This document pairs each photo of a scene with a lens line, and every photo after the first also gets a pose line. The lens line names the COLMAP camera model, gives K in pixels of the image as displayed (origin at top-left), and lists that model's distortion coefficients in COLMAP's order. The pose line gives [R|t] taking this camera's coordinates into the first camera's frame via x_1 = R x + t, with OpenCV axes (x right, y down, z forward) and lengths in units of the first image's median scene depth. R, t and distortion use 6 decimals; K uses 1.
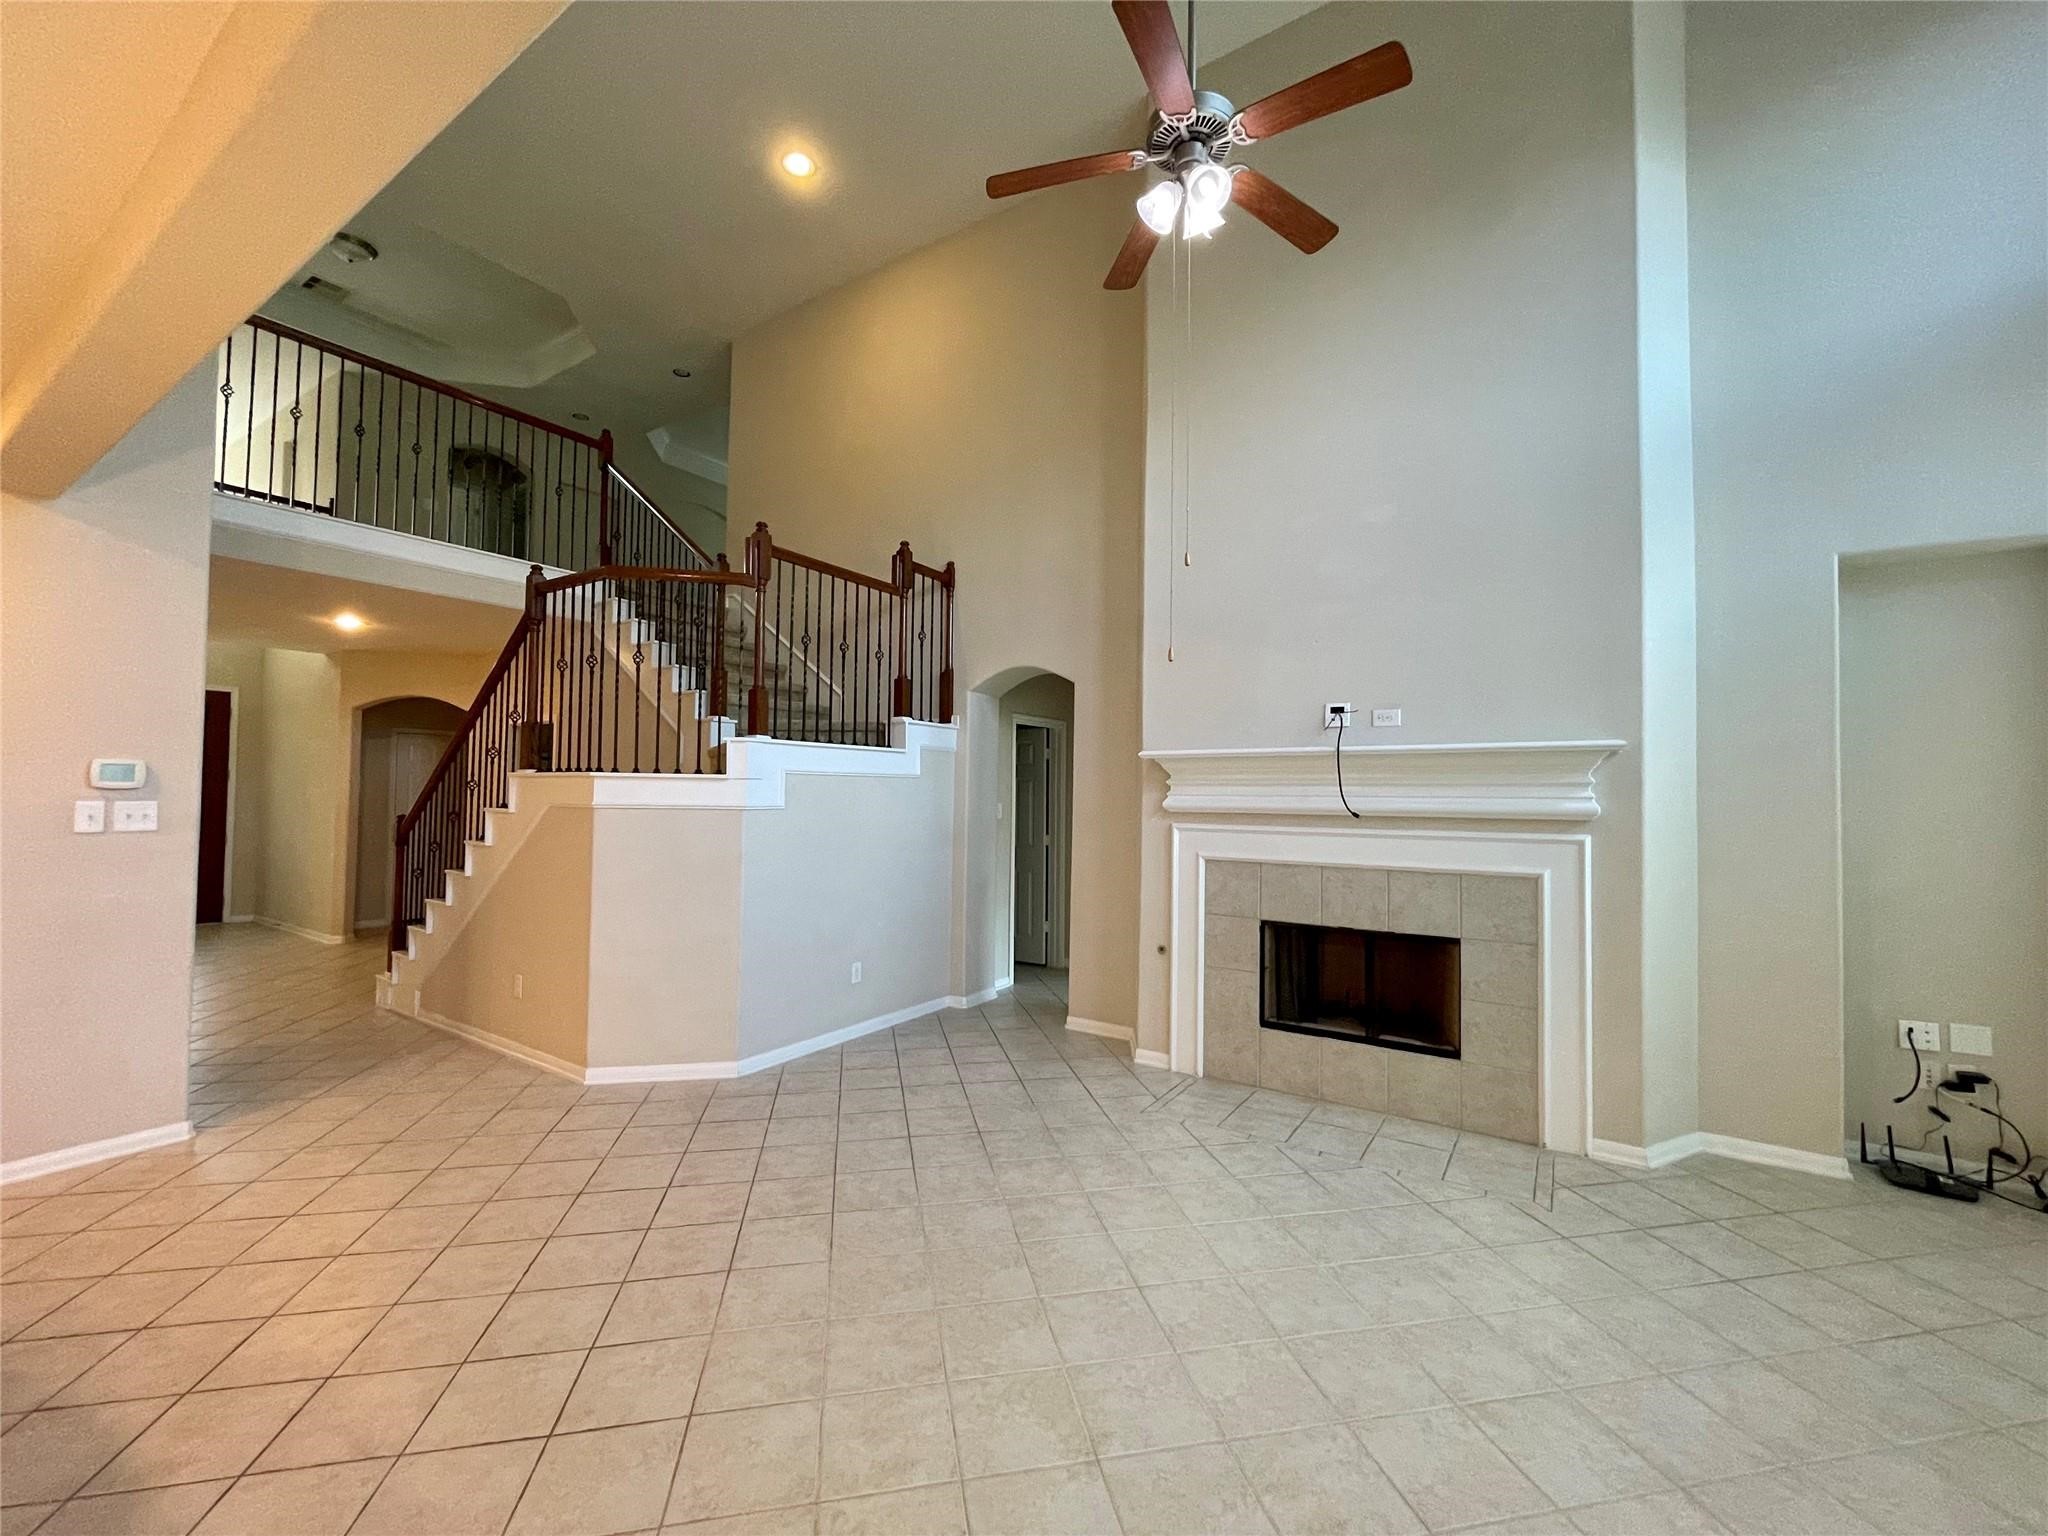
lens RADIAL K [[832.7, 0, 1024.0], [0, 832.7, 768.0], [0, 0, 1]] dist [-0.001165, -0.000093]
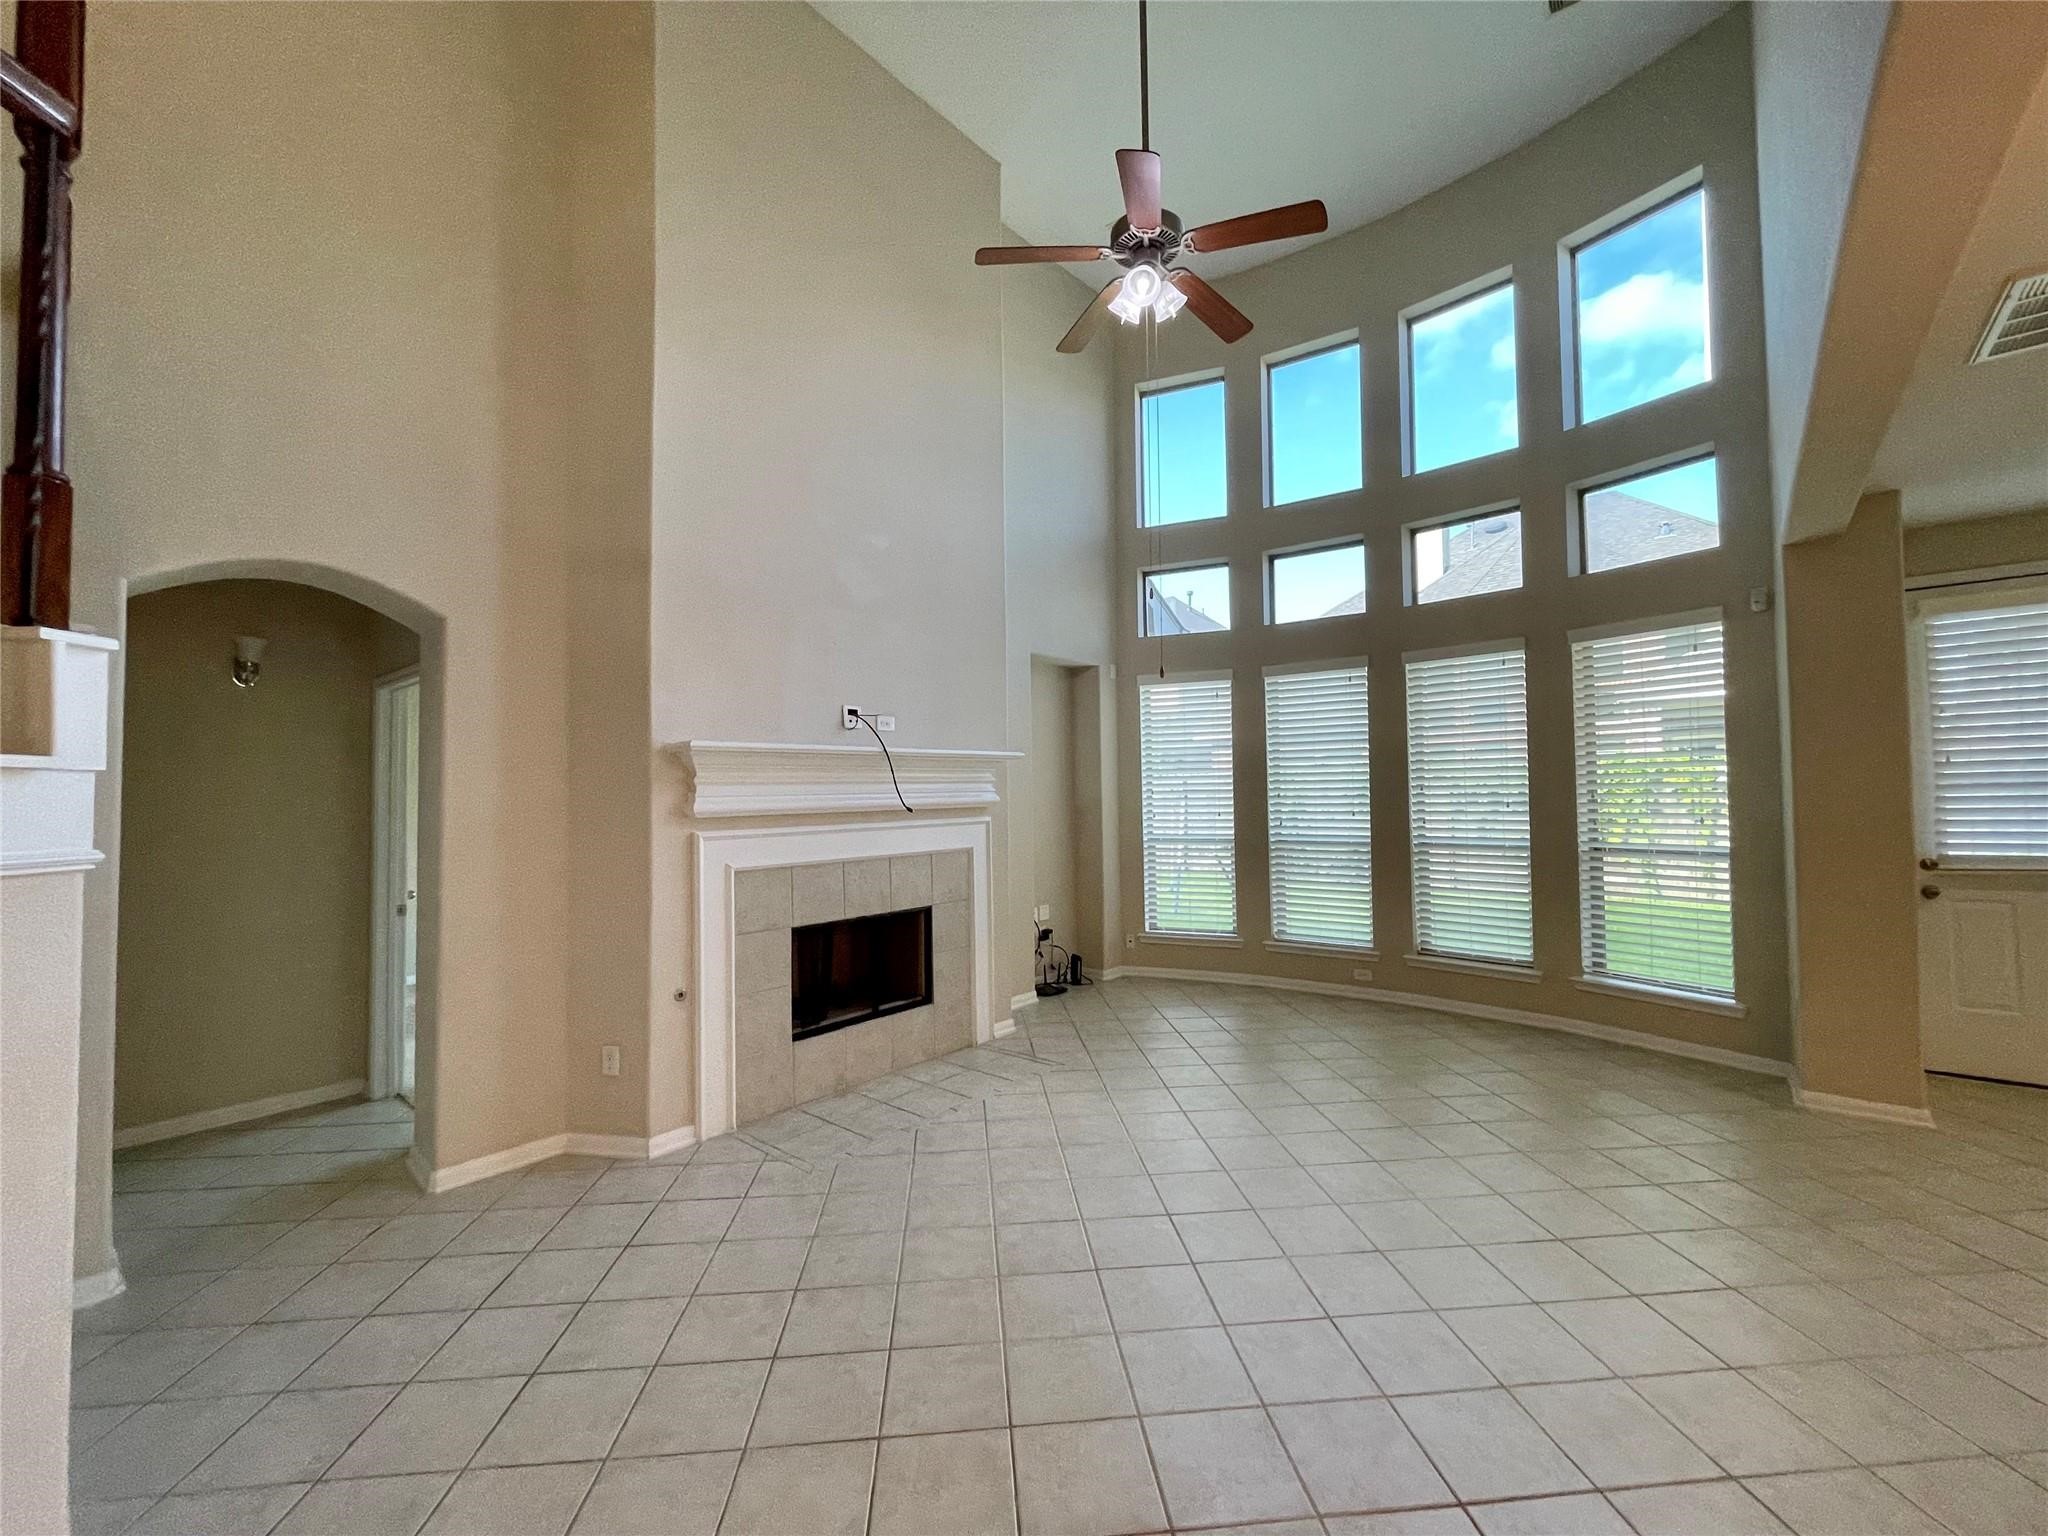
lens RADIAL K [[832.7, 0, 1024.0], [0, 832.7, 768.0], [0, 0, 1]] dist [-0.001165, -0.000093]
pose [[0.116513, 0.015661, 0.993066, -0.647023], [-0.011377, 0.999831, -0.014433, 0.013981], [-0.993124, -0.009616, 0.116672, 0.663987]]
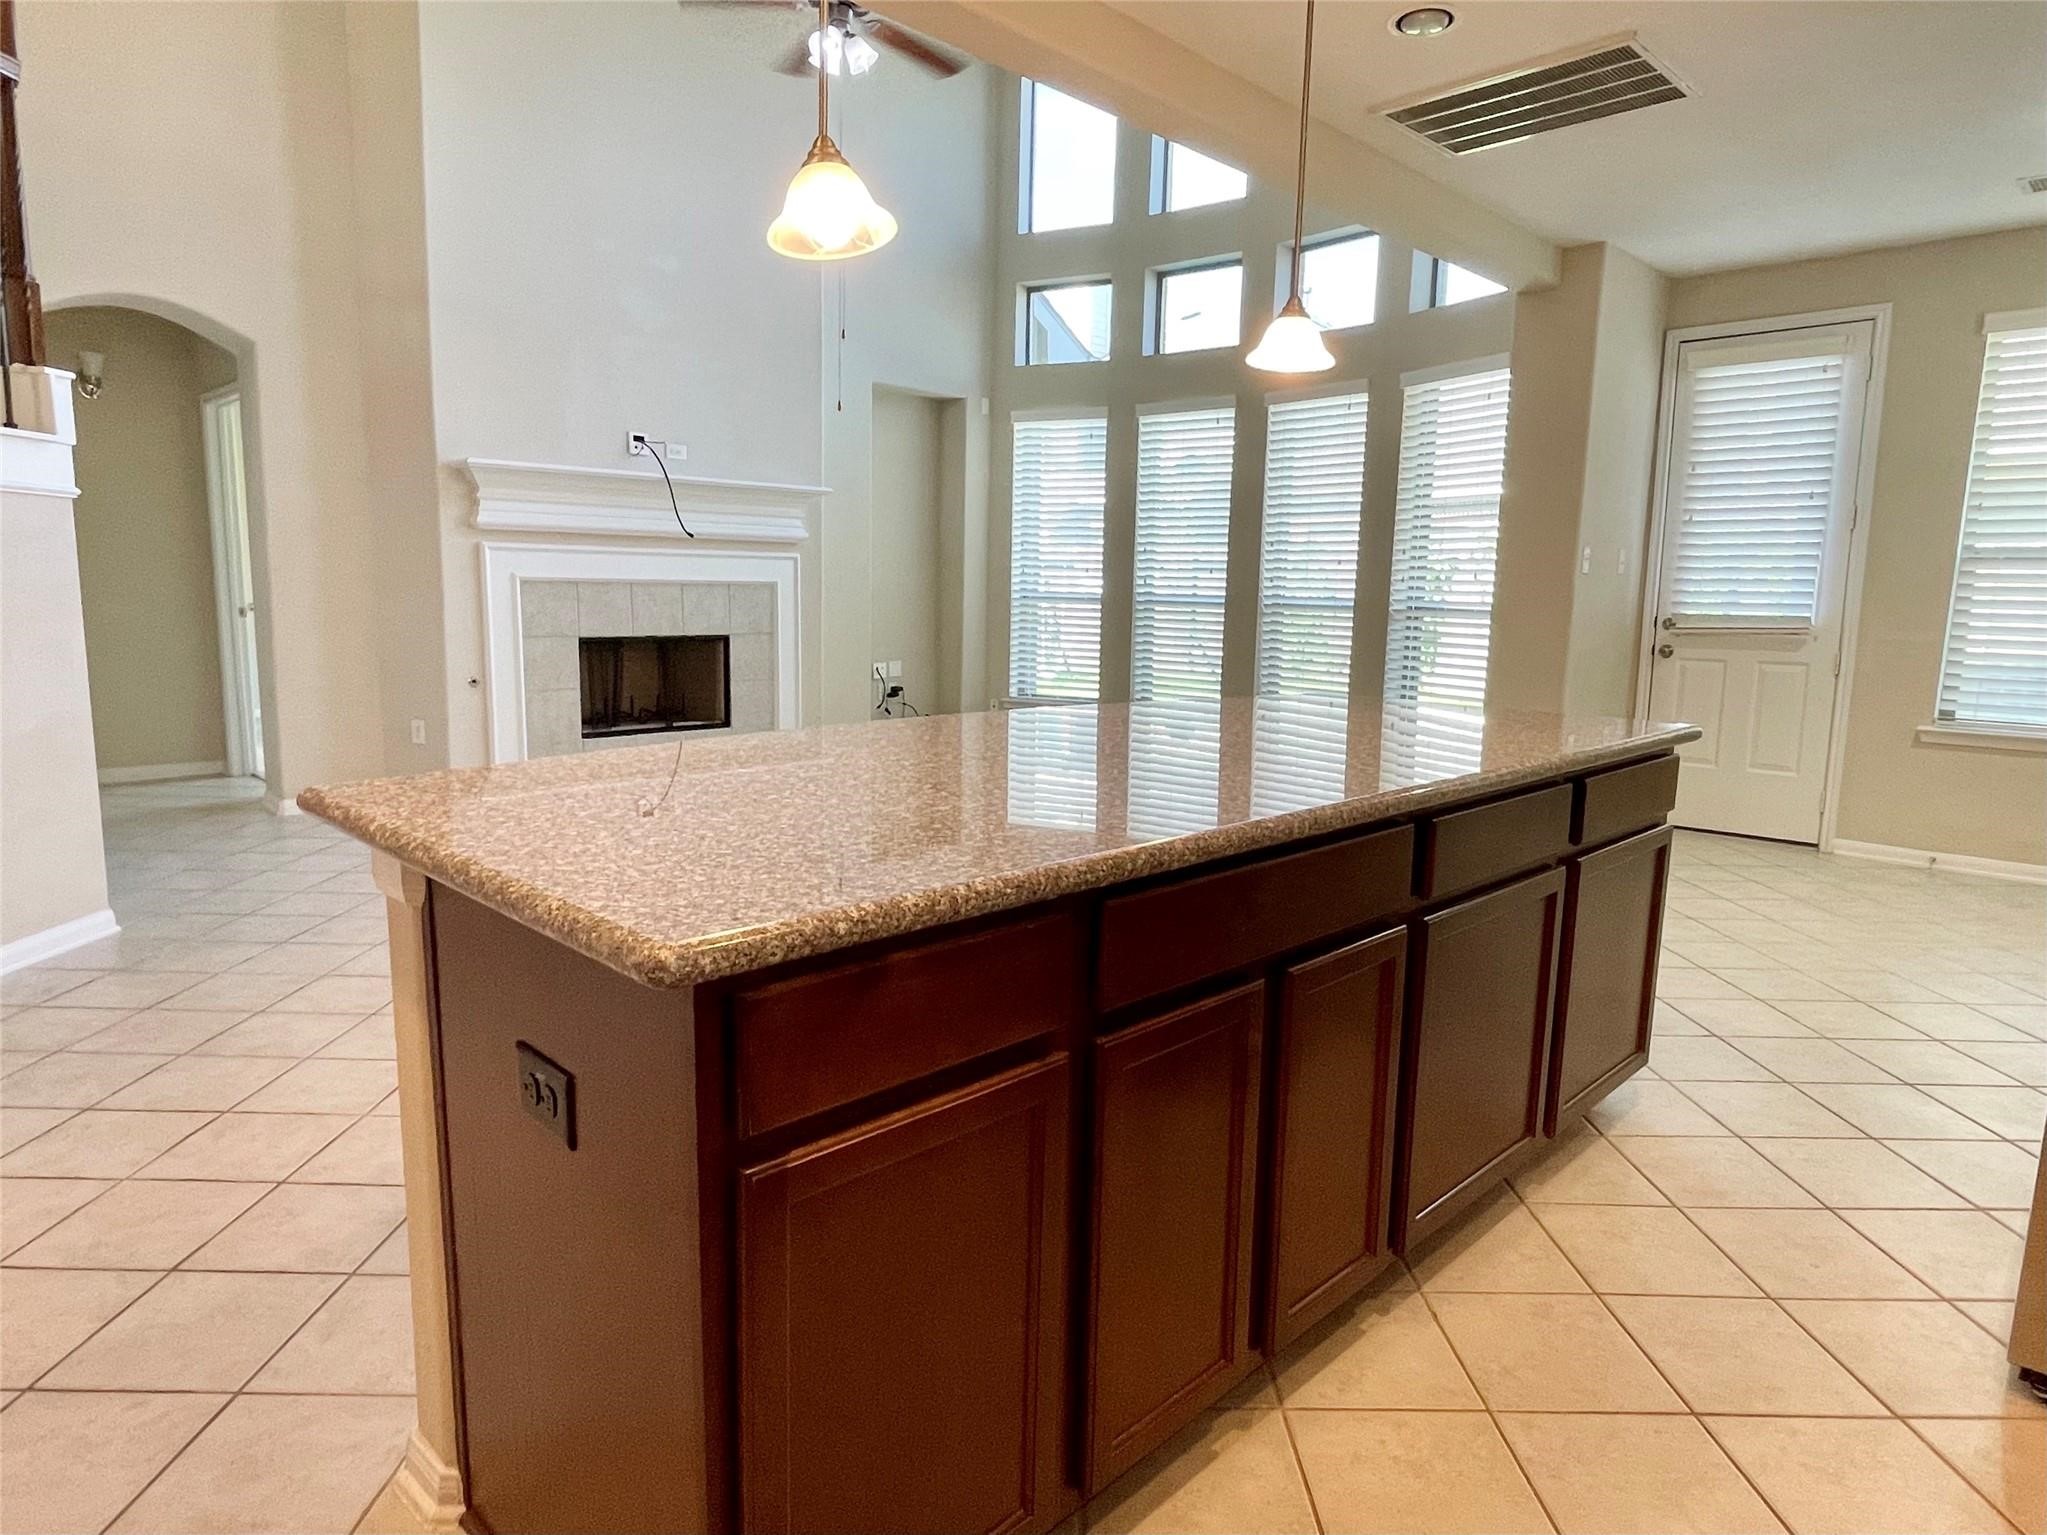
lens RADIAL K [[1209.5, 0, 1023.5], [0, 1209.5, 767.5], [0, 0, 1]] dist [-0.004796, 0.000332]
pose [[0.191344, -0.154124, 0.969347, -1.143271], [-0.047108, 0.985014, 0.165914, 0.069545], [-0.980392, -0.077411, 0.181216, 0.181272]]
